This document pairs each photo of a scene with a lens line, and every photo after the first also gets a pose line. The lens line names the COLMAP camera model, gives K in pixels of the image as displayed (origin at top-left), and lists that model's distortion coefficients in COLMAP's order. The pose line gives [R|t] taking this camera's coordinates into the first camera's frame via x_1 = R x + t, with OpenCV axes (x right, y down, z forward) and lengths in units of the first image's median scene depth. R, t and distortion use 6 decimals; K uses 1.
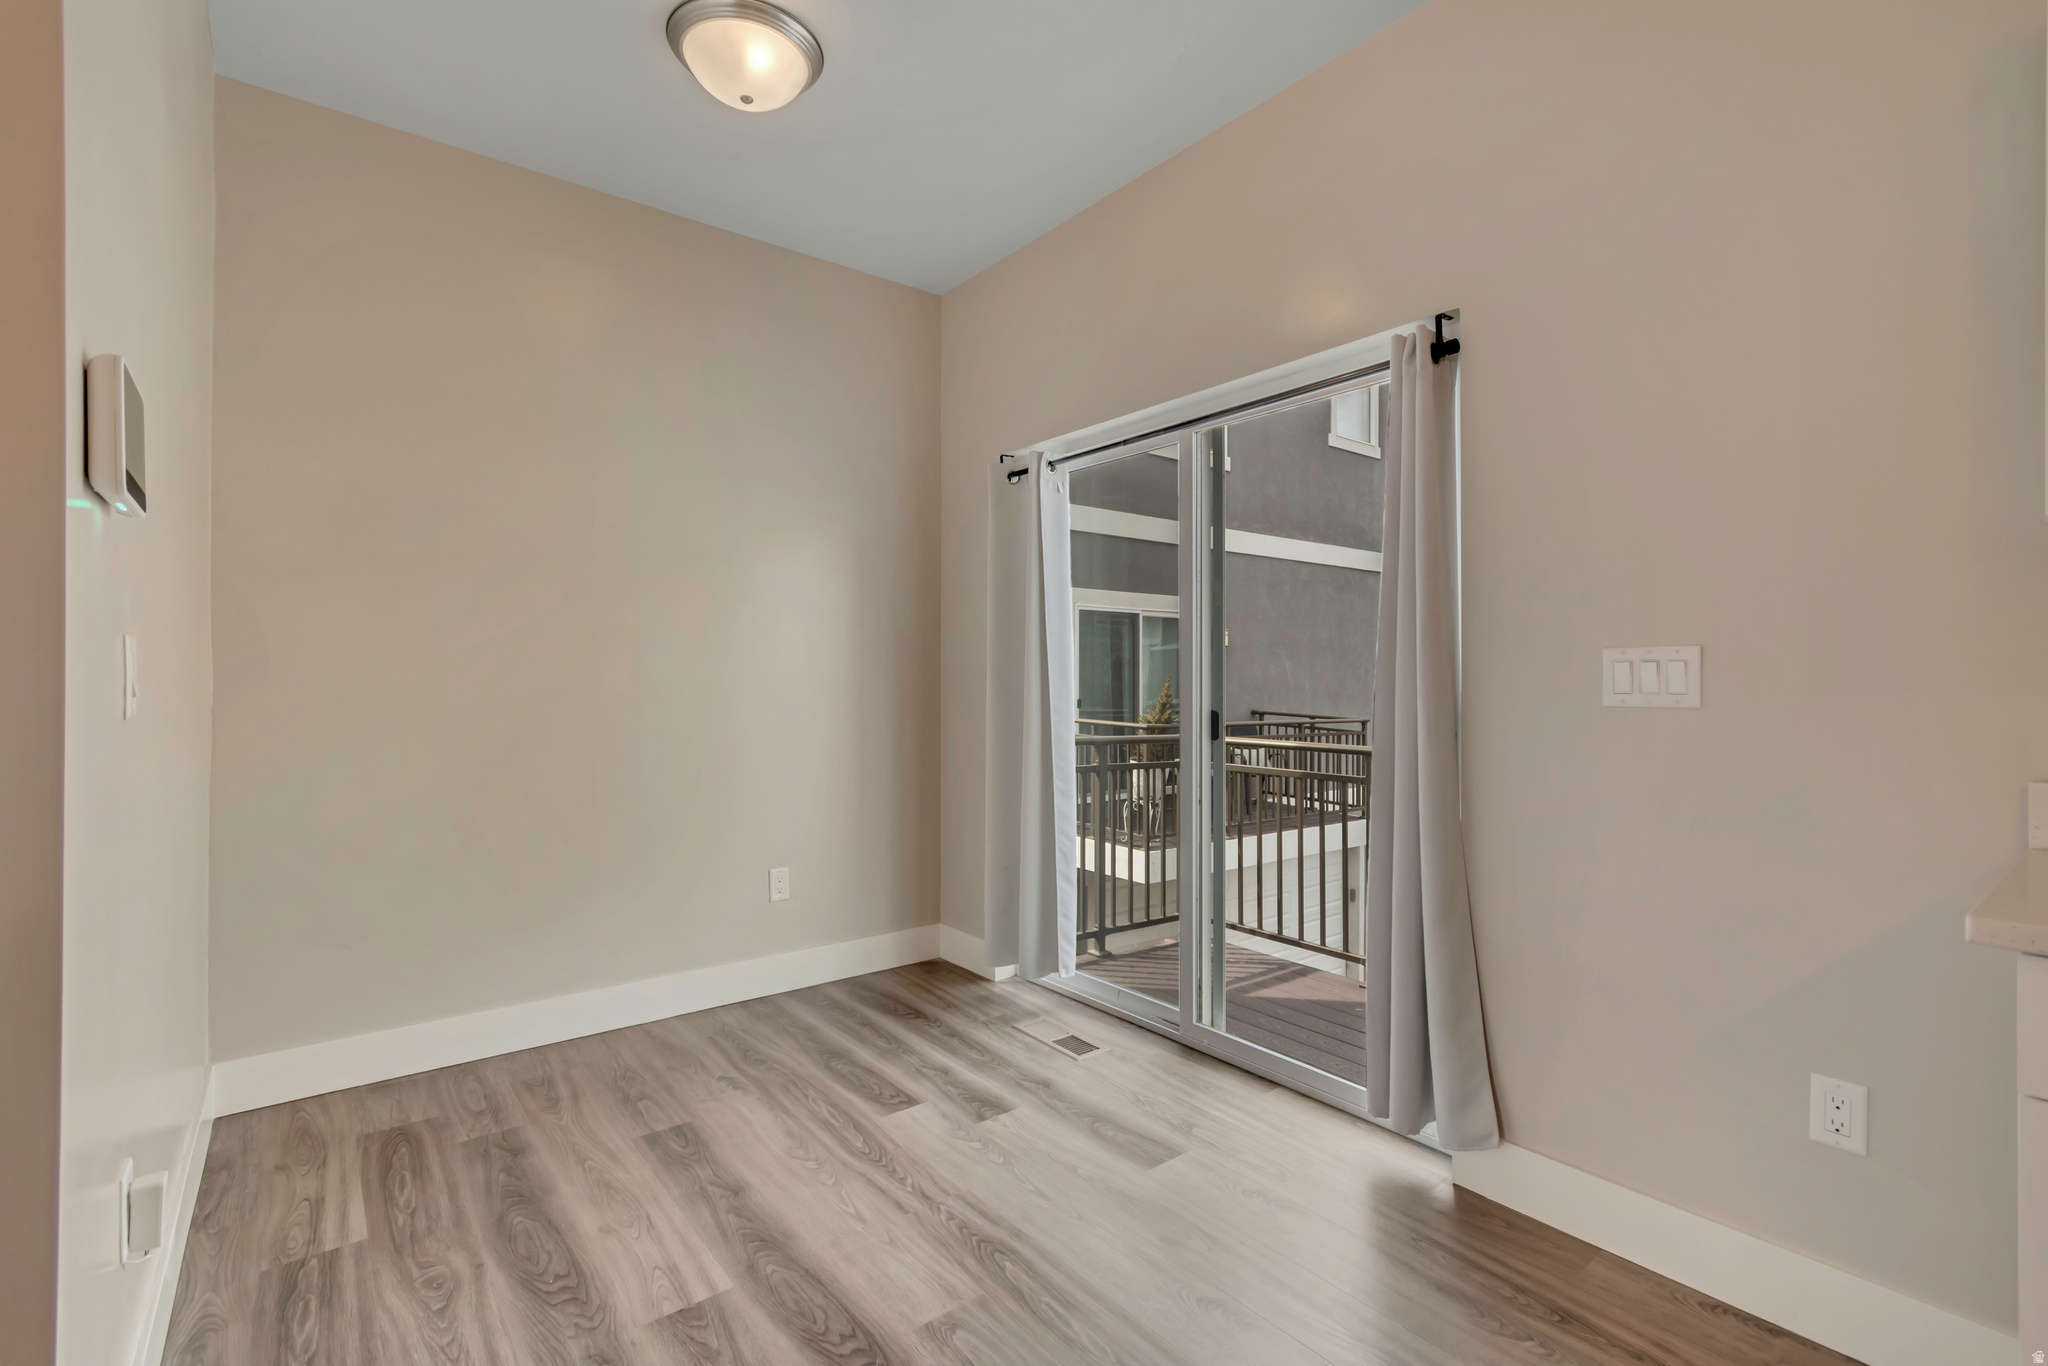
lens RADIAL K [[915.7, 0, 1030.2], [0, 915.7, 677.9], [0, 0, 1]] dist [0.003430, -0.000111]
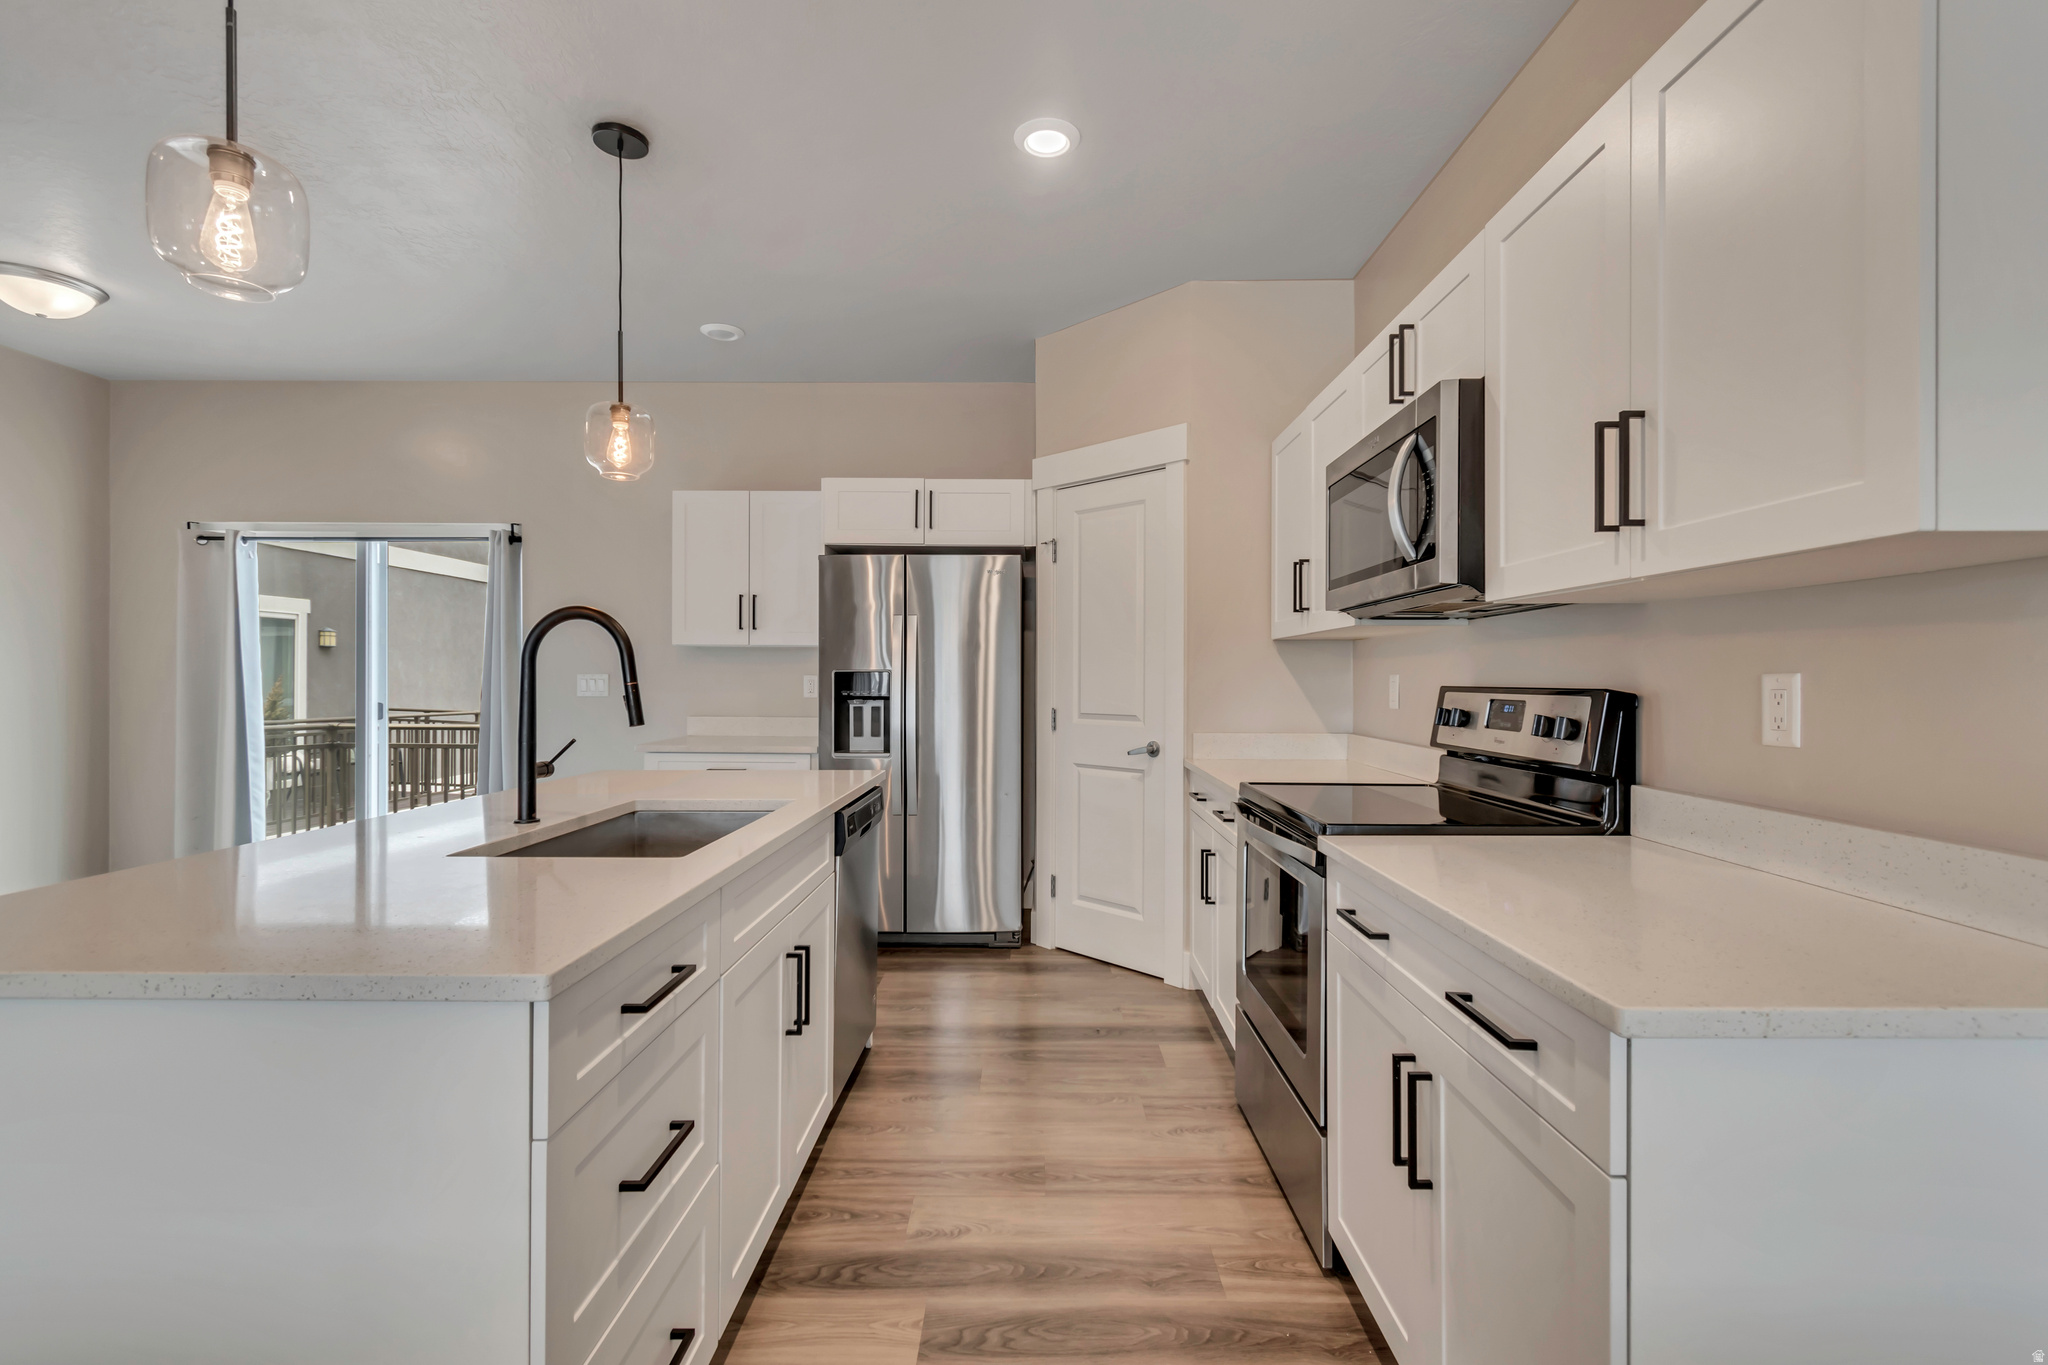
lens RADIAL K [[915.7, 0, 1030.2], [0, 915.7, 677.4], [0, 0, 1]] dist [0.003430, -0.000111]
pose [[0.628753, 0.003115, 0.777599, -0.485542], [-0.006969, 0.999974, 0.001630, -0.029819], [-0.777574, -0.006444, 0.628759, -1.354141]]
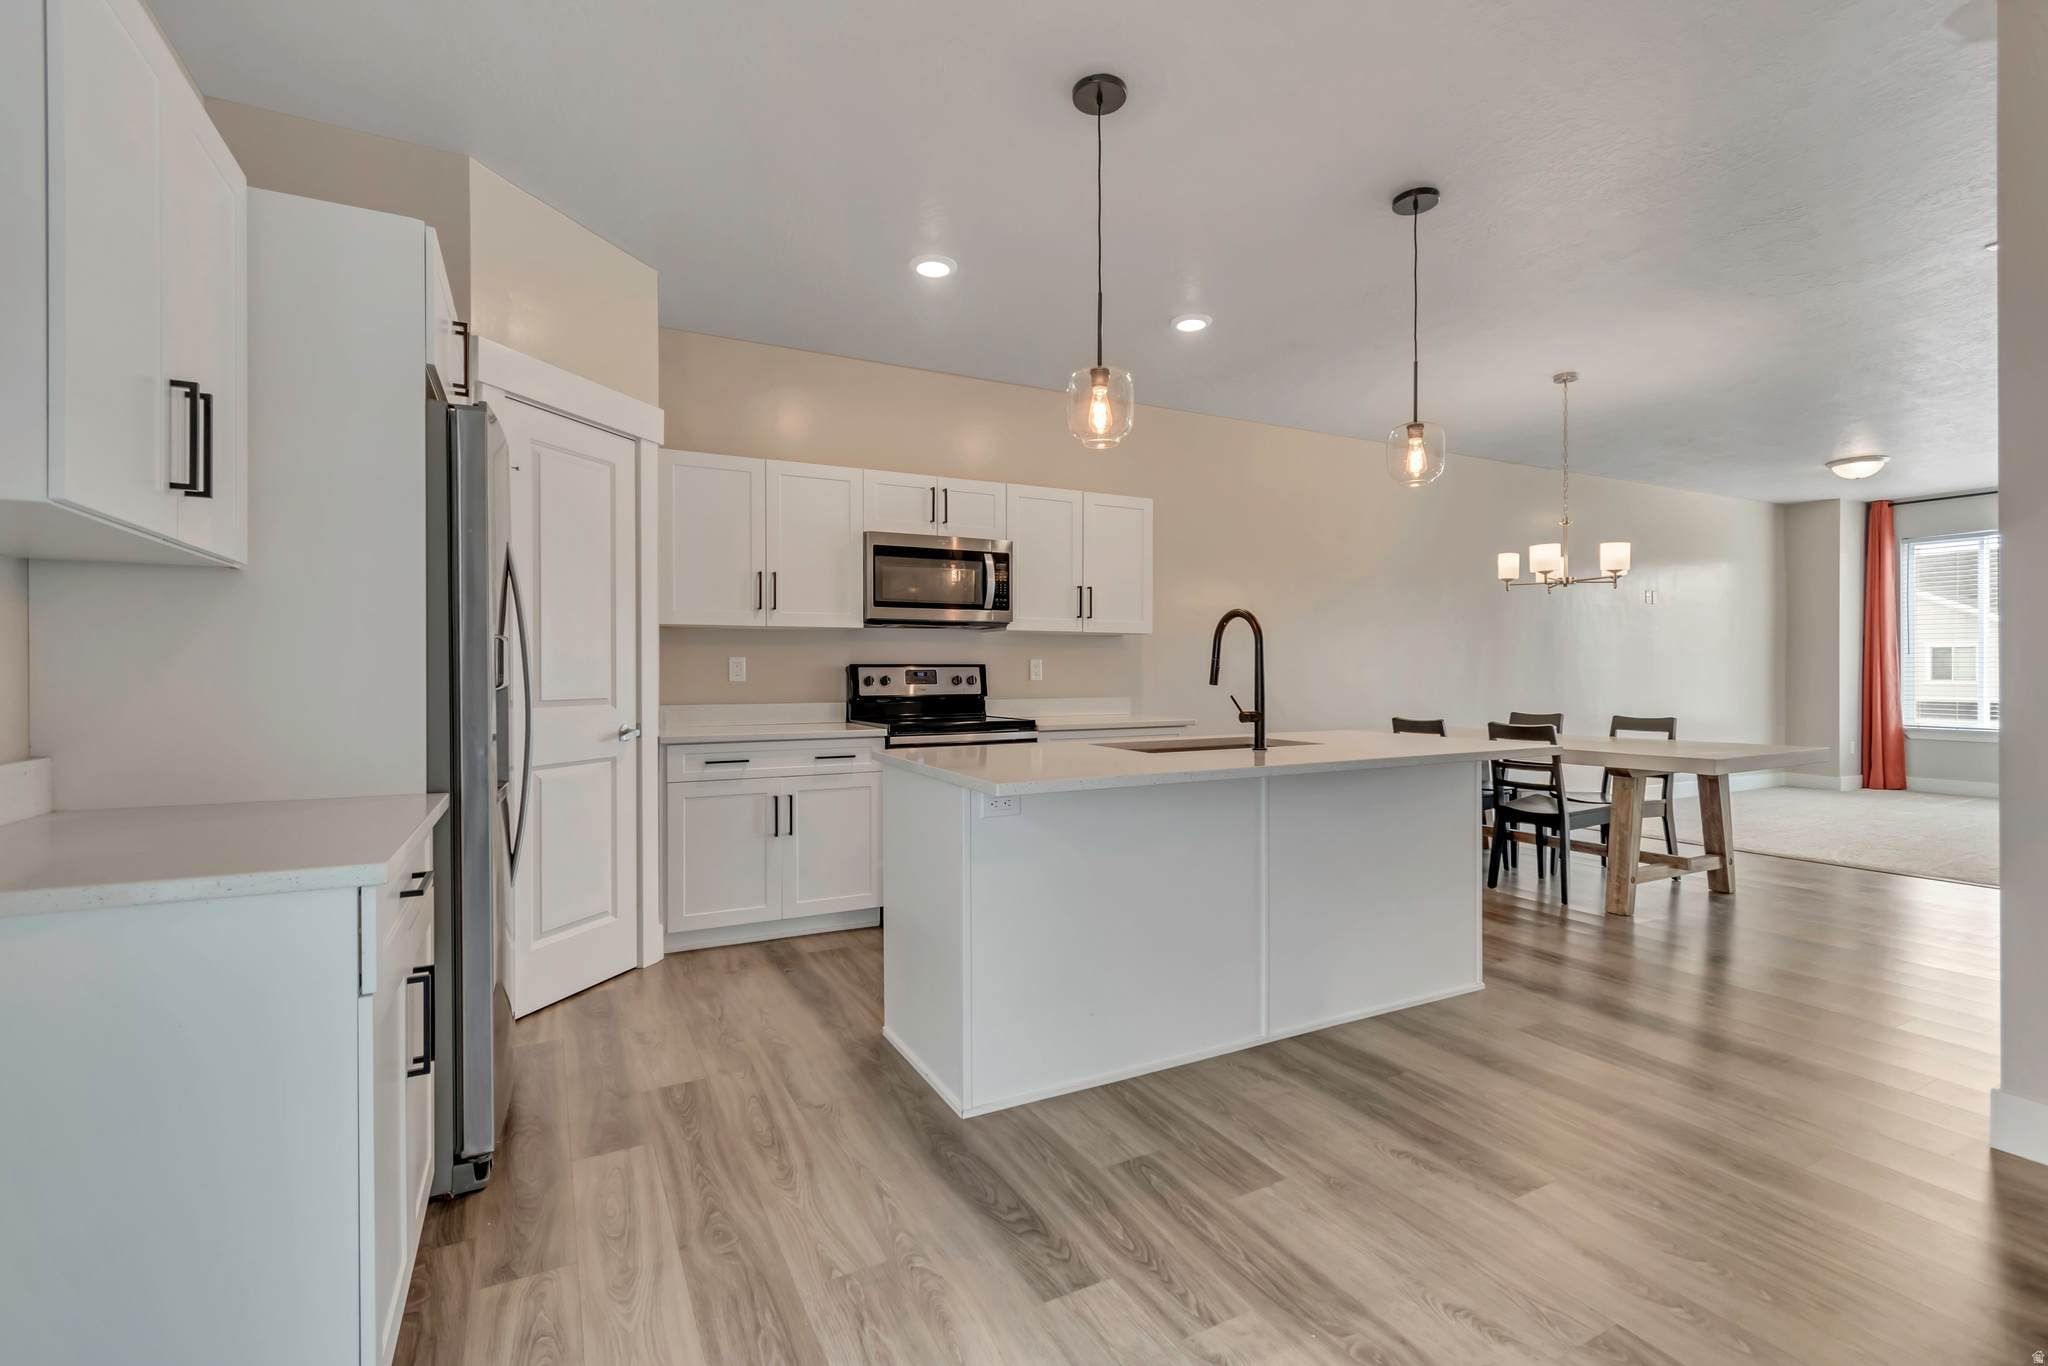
lens RADIAL K [[911.4, 0, 1024.0], [0, 911.4, 683.0], [0, 0, 1]] dist [0.017887, 0.000012]
pose [[-0.981734, -0.000495, 0.190259, -0.021825], [0.001393, 0.999951, 0.009788, 0.002264], [-0.190255, 0.009874, -0.981685, 0.928127]]
